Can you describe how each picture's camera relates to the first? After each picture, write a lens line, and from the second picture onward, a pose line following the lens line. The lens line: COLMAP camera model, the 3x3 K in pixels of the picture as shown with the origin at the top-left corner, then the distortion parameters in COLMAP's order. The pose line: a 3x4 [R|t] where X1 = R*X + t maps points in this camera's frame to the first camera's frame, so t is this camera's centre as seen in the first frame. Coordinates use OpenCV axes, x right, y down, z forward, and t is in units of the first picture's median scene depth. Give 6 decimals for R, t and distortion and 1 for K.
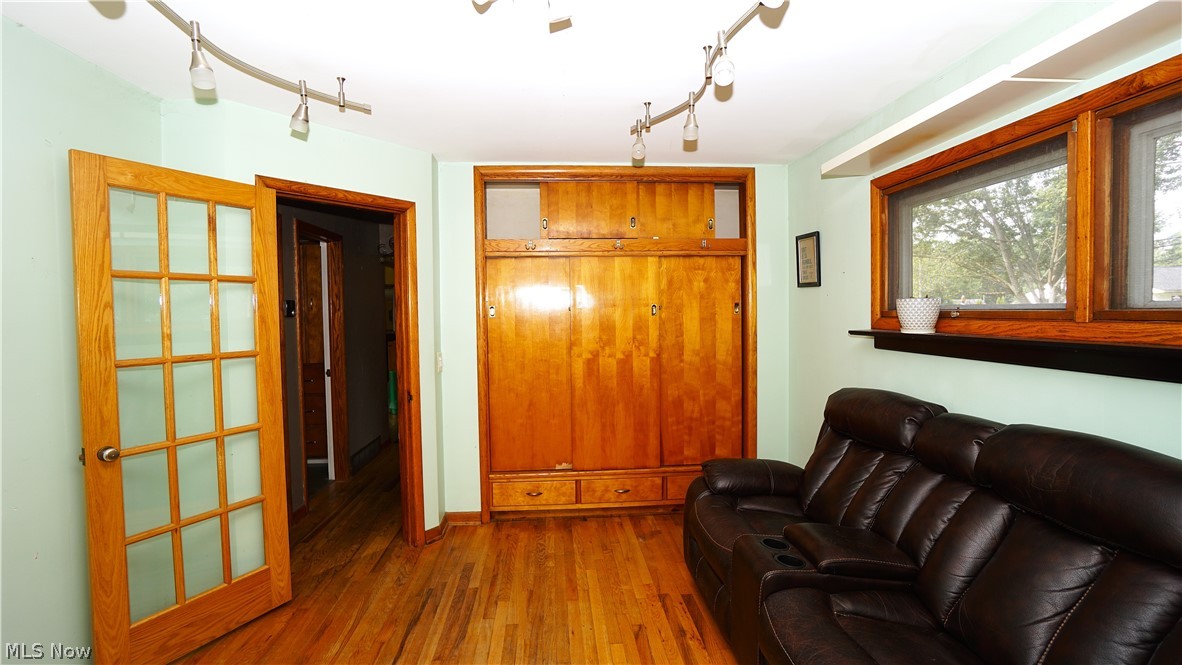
lens RADIAL K [[522.4, 0, 583.7], [0, 522.4, 328.9], [0, 0, 1]] dist [-0.058460, 0.020557]
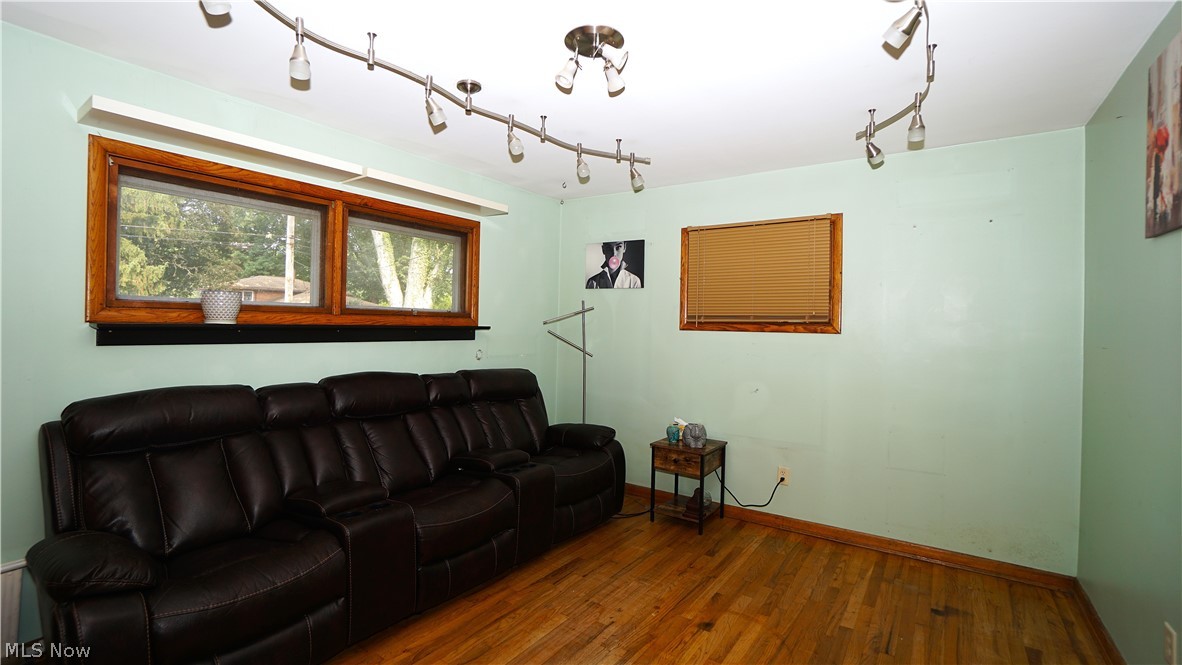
lens RADIAL K [[522.4, 0, 583.7], [0, 522.4, 328.9], [0, 0, 1]] dist [-0.058460, 0.020557]
pose [[-0.772609, -0.004245, 0.634868, -0.658096], [0.014109, 0.999616, 0.023854, 0.004734], [-0.634725, 0.027387, -0.772252, 1.404605]]
